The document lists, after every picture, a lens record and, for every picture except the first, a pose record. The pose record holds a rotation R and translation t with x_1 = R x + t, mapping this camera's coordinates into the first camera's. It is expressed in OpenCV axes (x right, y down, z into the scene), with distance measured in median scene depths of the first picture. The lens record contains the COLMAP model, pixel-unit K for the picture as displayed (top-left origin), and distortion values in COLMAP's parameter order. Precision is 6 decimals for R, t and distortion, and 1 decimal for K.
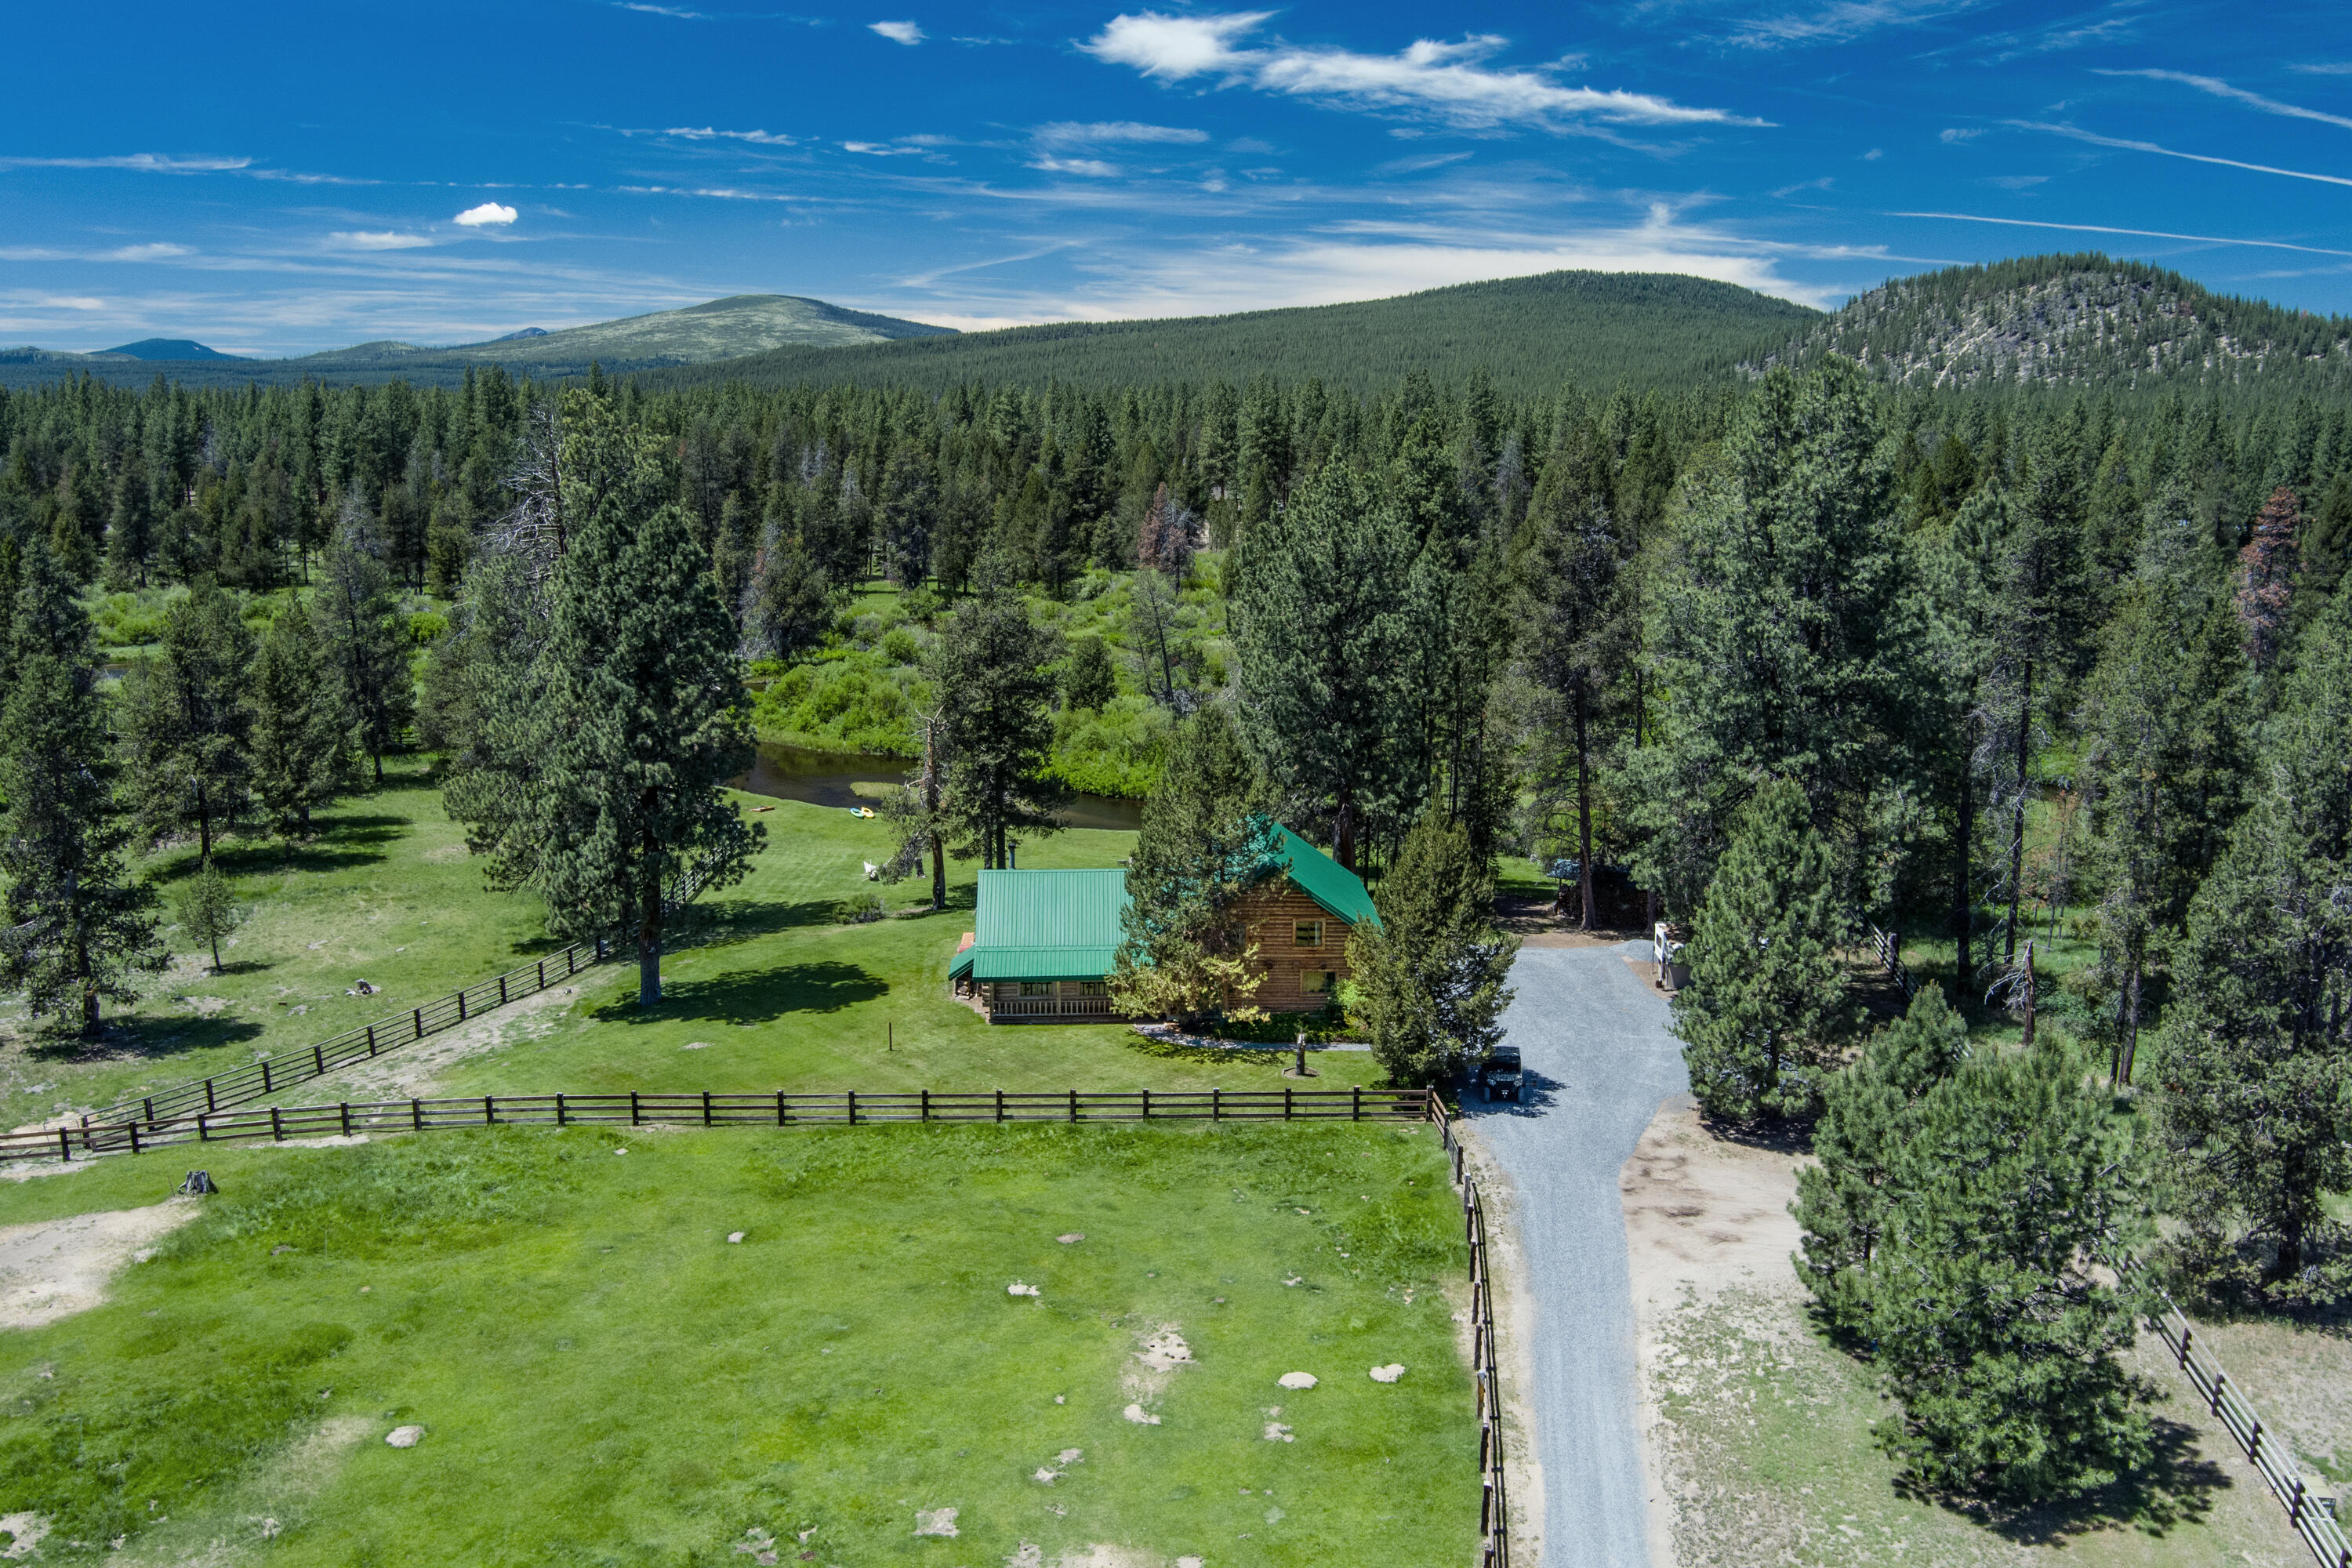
lens RADIAL K [[2016.4, 0, 1175.1], [0, 2016.4, 733.8], [0, 0, 1]] dist [-0.042786, -0.027979]
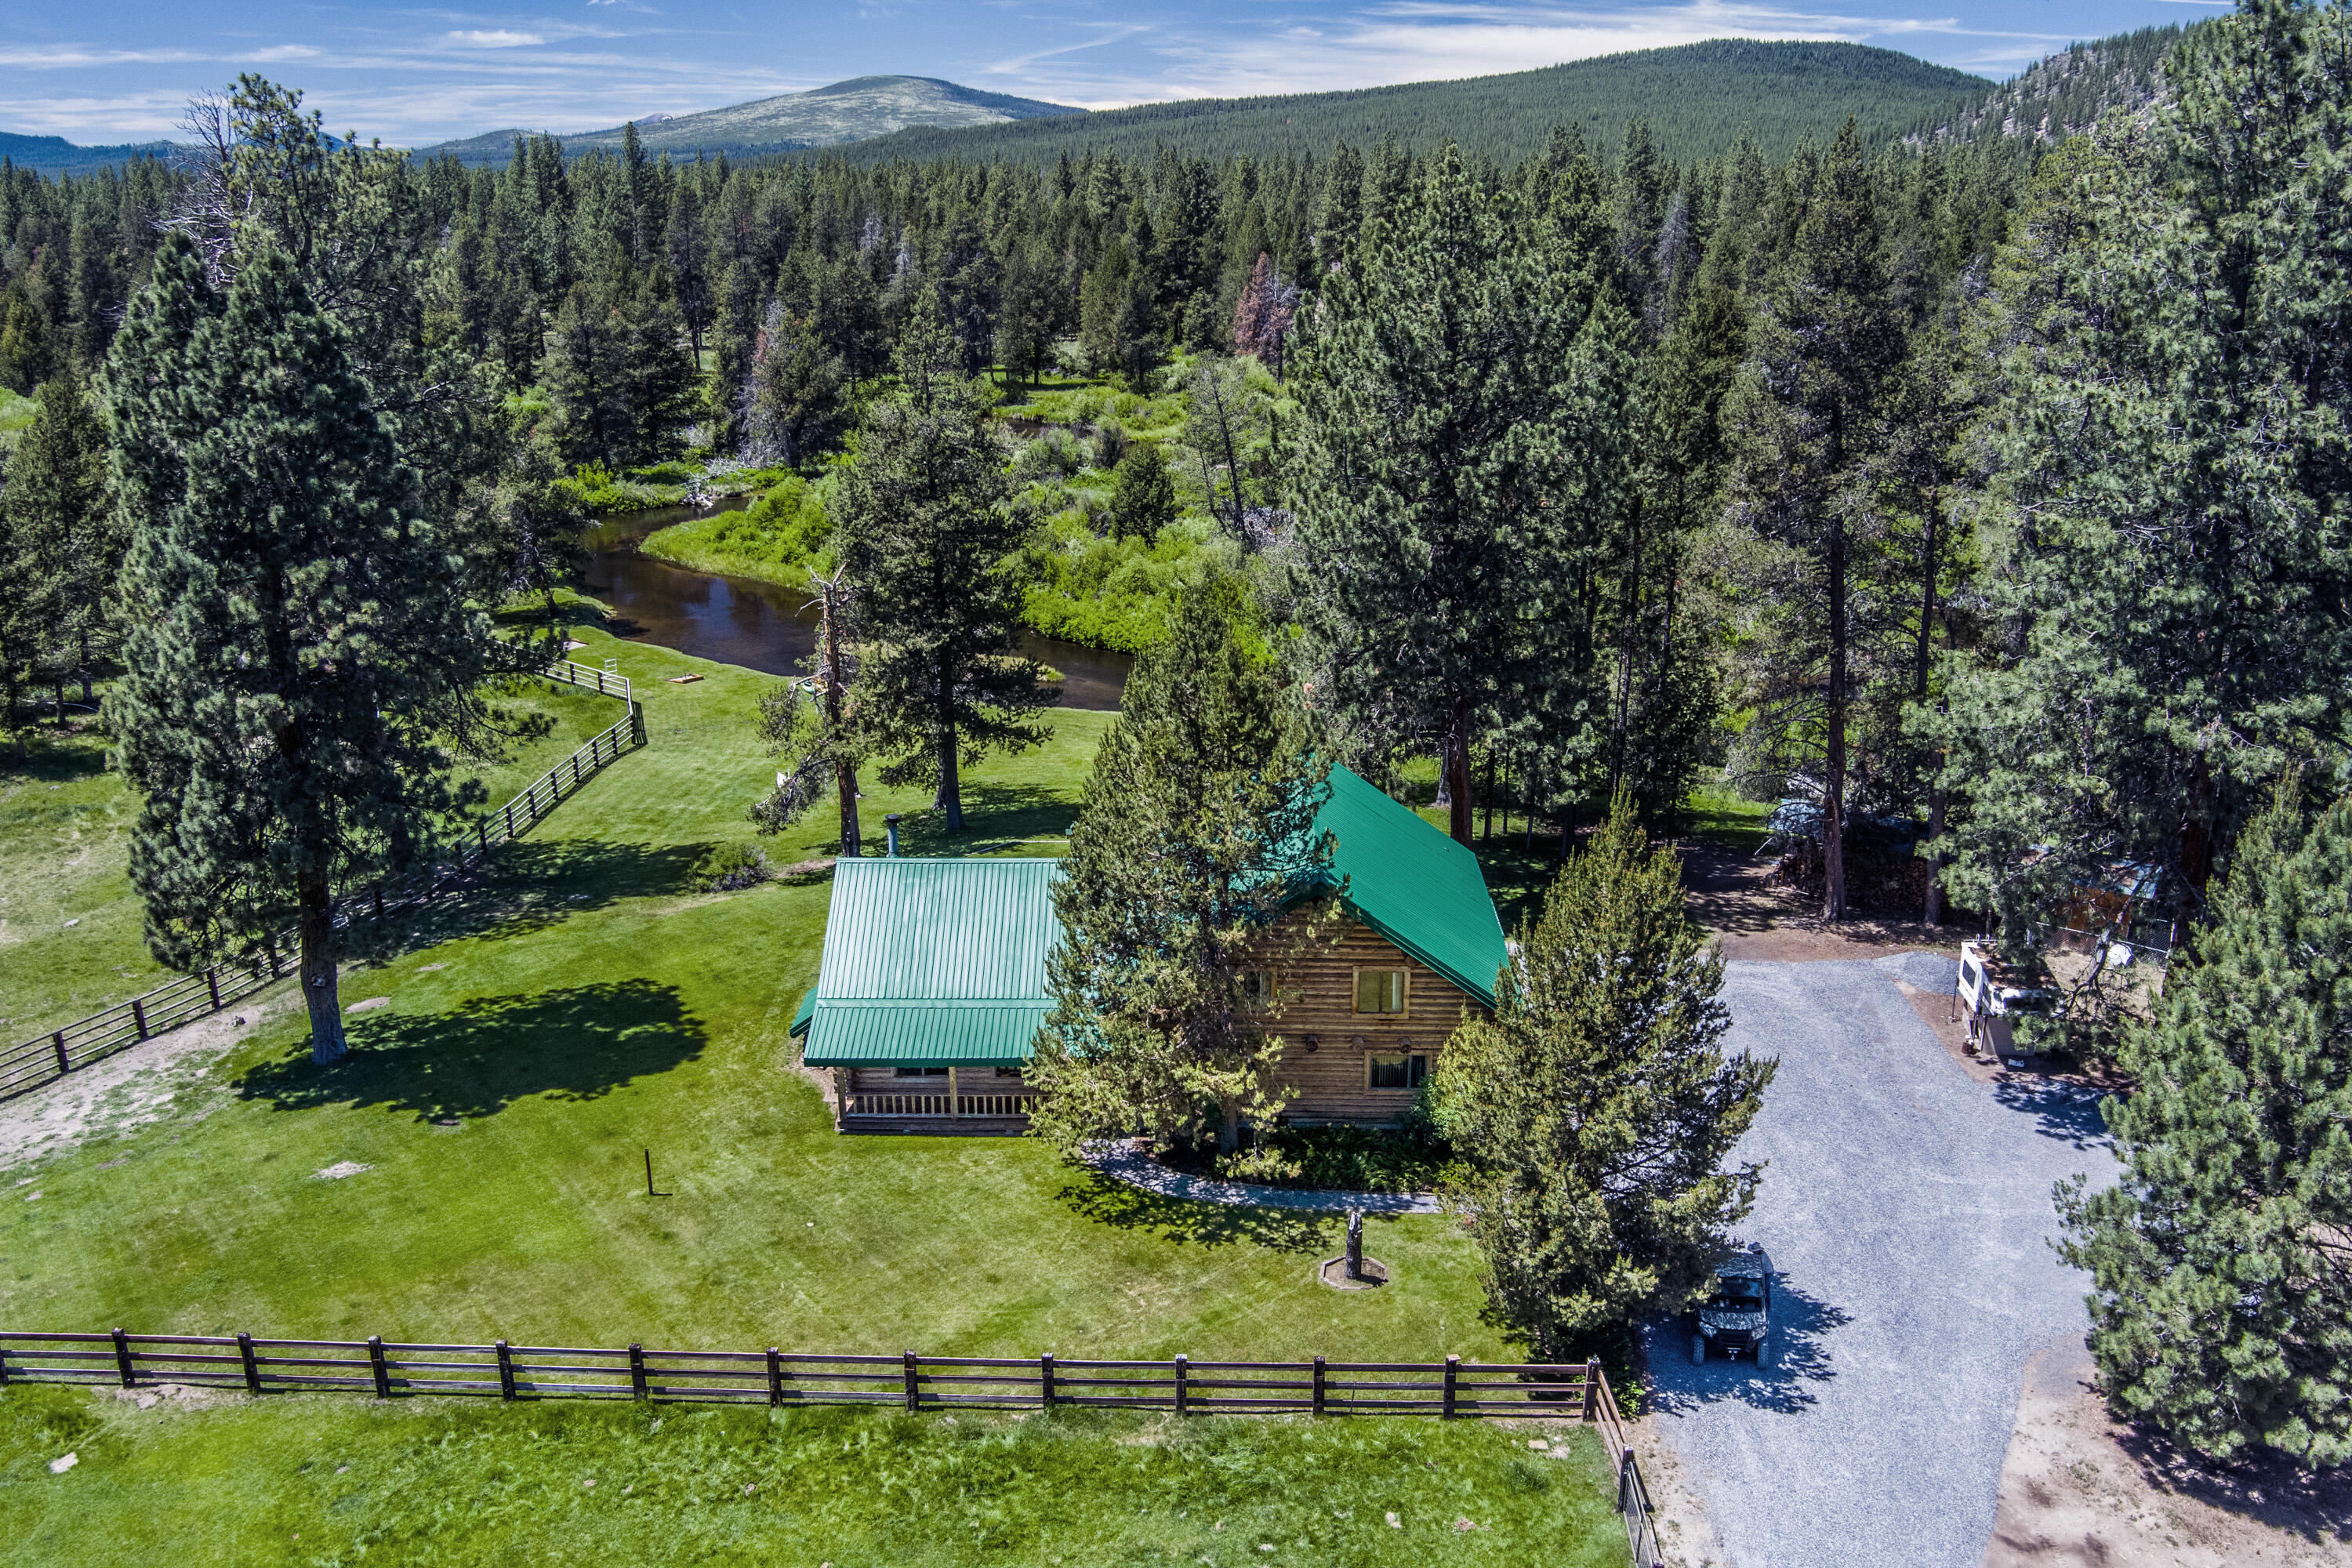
lens RADIAL K [[2014.8, 0, 1176.0], [0, 2014.8, 784.0], [0, 0, 1]] dist [-0.063180, -0.006575]
pose [[0.997891, 0.009073, -0.064271, 0.037993], [-0.000811, 0.991850, 0.127412, -0.028148], [0.064903, -0.127091, 0.989765, 0.373502]]
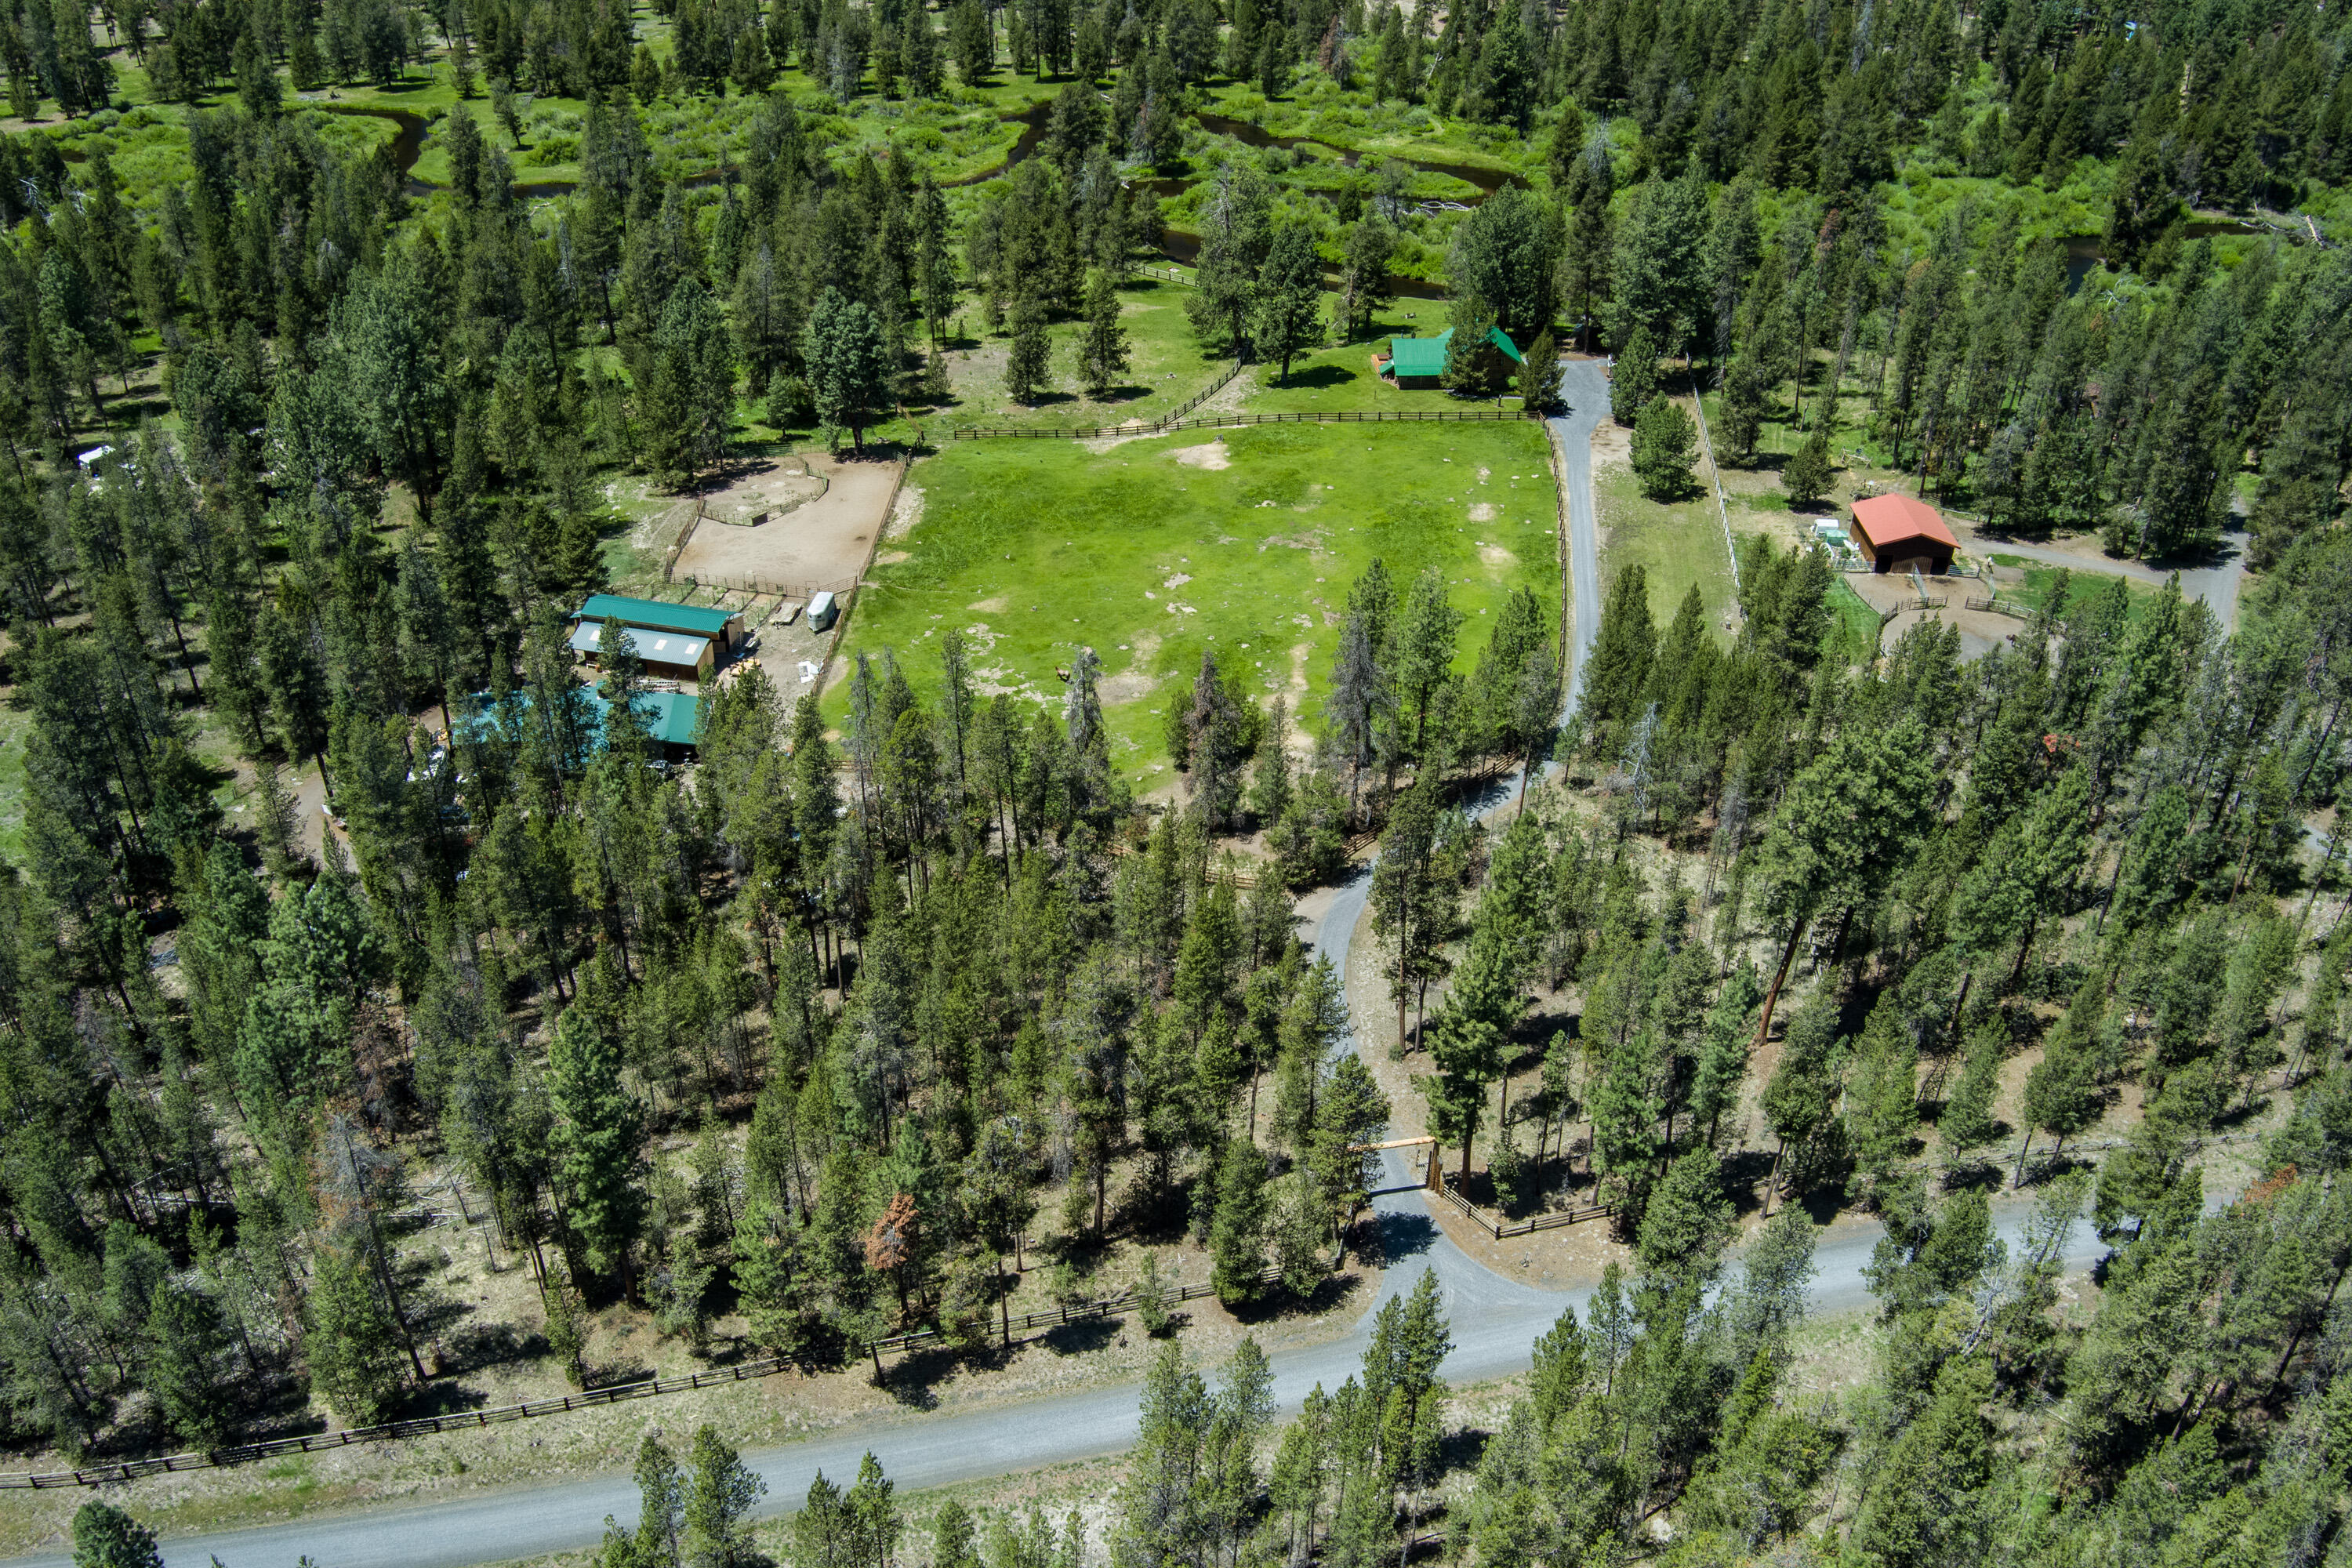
lens RADIAL K [[1996.7, 0, 1149.8], [0, 1996.7, 848.6], [0, 0, 1]] dist [-0.095777, 0.062125]
pose [[0.999996, 0.001361, -0.002413, -0.414040], [-0.000300, 0.919105, 0.394013, -0.369860], [0.002754, -0.394011, 0.919102, -1.898120]]
